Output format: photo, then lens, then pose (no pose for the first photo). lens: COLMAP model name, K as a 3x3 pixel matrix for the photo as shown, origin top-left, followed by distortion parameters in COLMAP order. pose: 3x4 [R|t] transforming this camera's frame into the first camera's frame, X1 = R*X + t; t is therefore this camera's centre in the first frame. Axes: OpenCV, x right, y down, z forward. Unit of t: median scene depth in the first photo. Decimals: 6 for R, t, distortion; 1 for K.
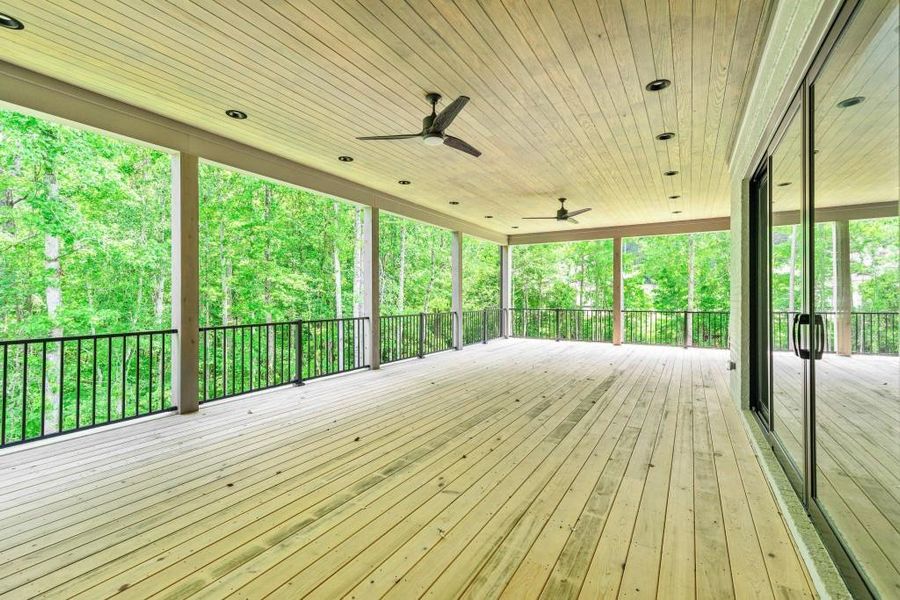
lens RADIAL K [[419.4, 0, 454.3], [0, 419.4, 305.3], [0, 0, 1]] dist [0.001592, 0.000260]
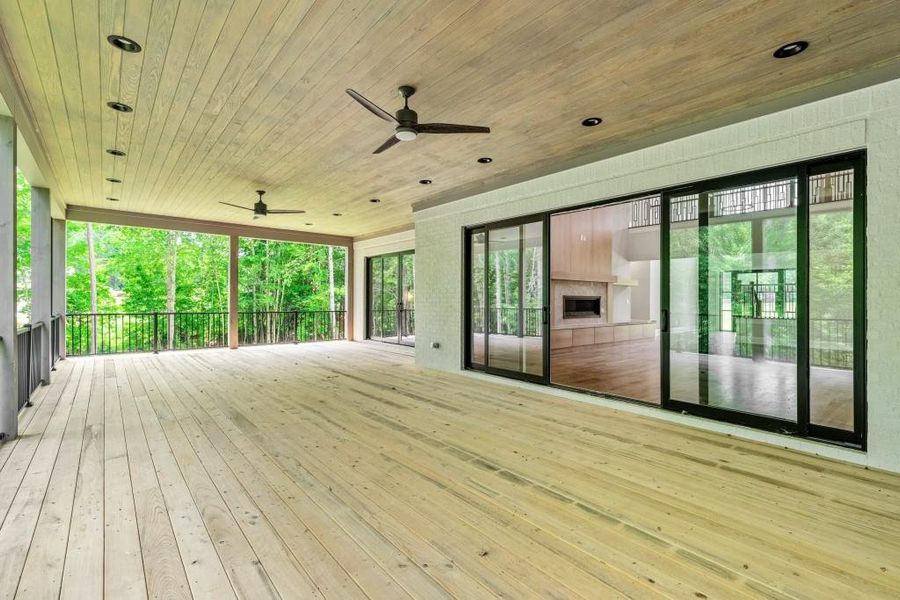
lens RADIAL K [[423.0, 0, 445.6], [0, 423.0, 301.5], [0, 0, 1]] dist [0.011085, 0.000137]
pose [[0.310063, -0.003551, 0.950709, -0.501147], [0.013041, 0.999915, -0.000518, -0.006942], [-0.950626, 0.012559, 0.310083, 0.329380]]
